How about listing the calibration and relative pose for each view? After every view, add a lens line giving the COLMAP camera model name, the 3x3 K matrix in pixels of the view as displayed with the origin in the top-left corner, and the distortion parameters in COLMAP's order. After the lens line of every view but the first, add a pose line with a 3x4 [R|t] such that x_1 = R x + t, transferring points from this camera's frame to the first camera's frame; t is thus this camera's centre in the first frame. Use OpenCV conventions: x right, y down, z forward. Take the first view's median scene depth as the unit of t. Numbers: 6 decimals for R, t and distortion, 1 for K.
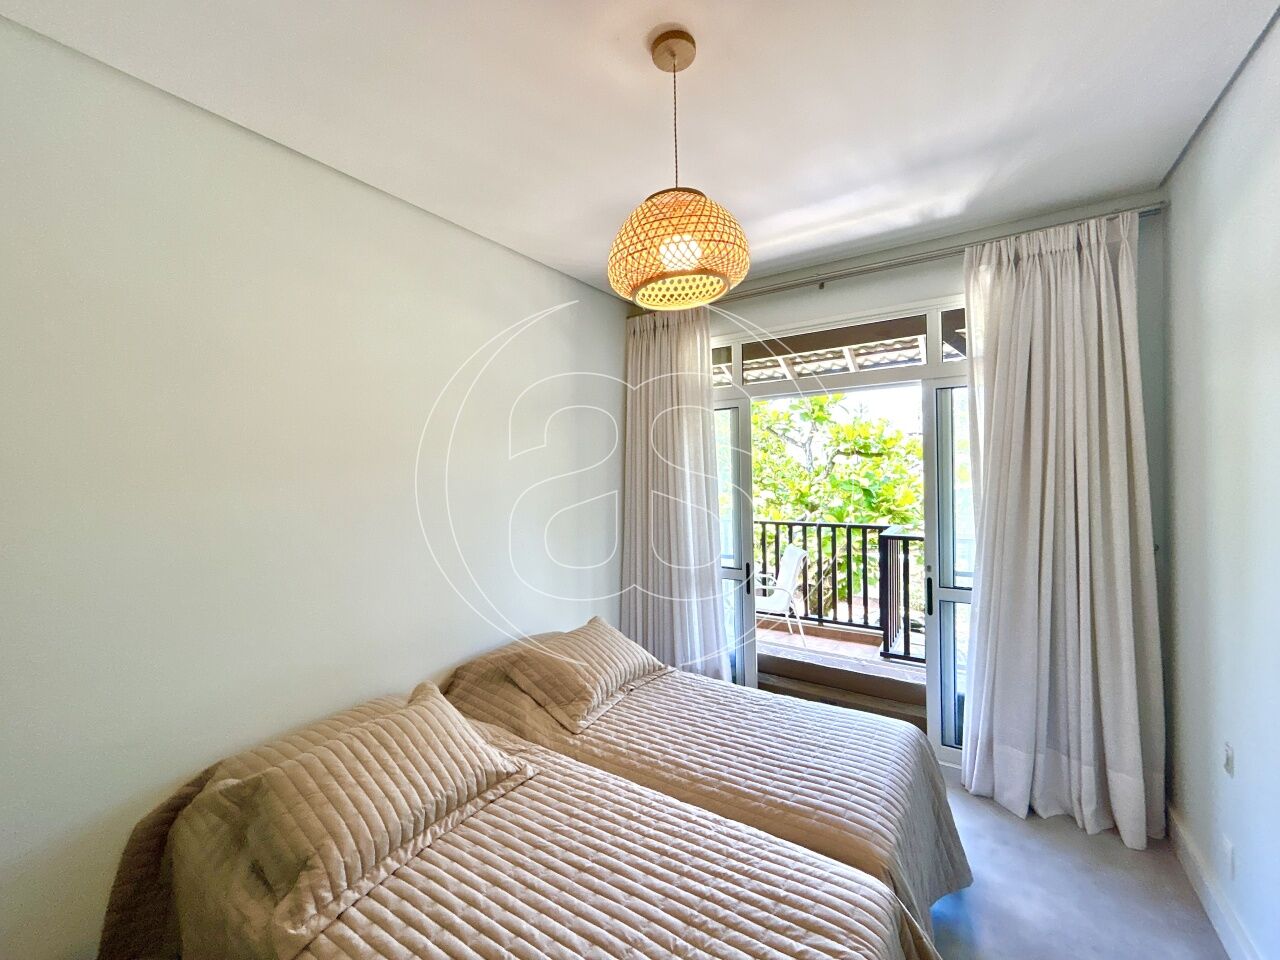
lens RADIAL K [[519.9, 0, 636.3], [0, 519.9, 480.6], [0, 0, 1]] dist [0.000917, -0.000088]
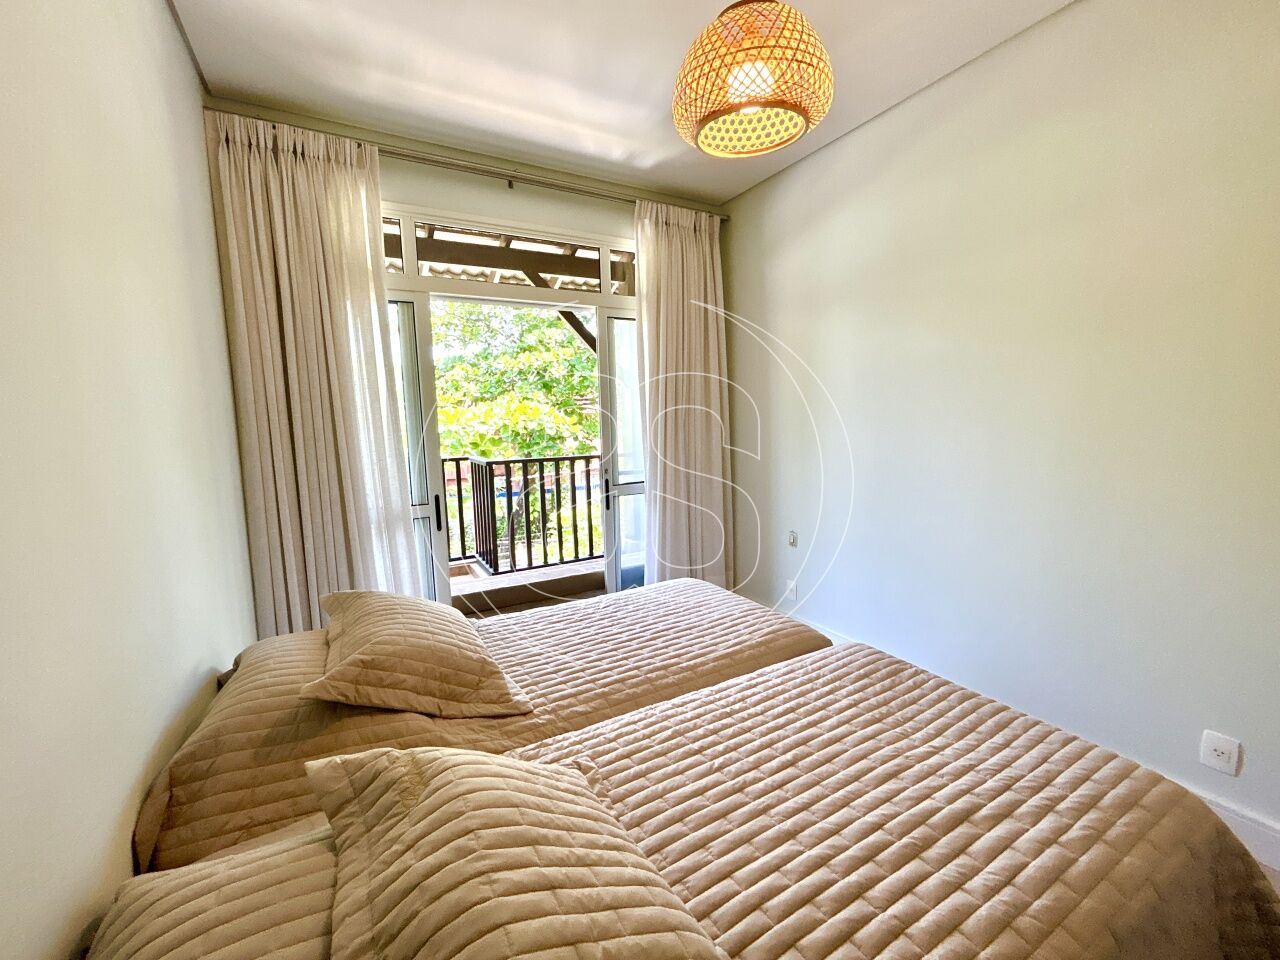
lens RADIAL K [[519.9, 0, 636.3], [0, 519.9, 480.6], [0, 0, 1]] dist [0.000917, -0.000088]
pose [[0.461483, -0.101638, 0.881308, -0.661981], [0.030167, 0.994639, 0.098911, 0.110284], [-0.886636, -0.019059, 0.462075, 0.566102]]
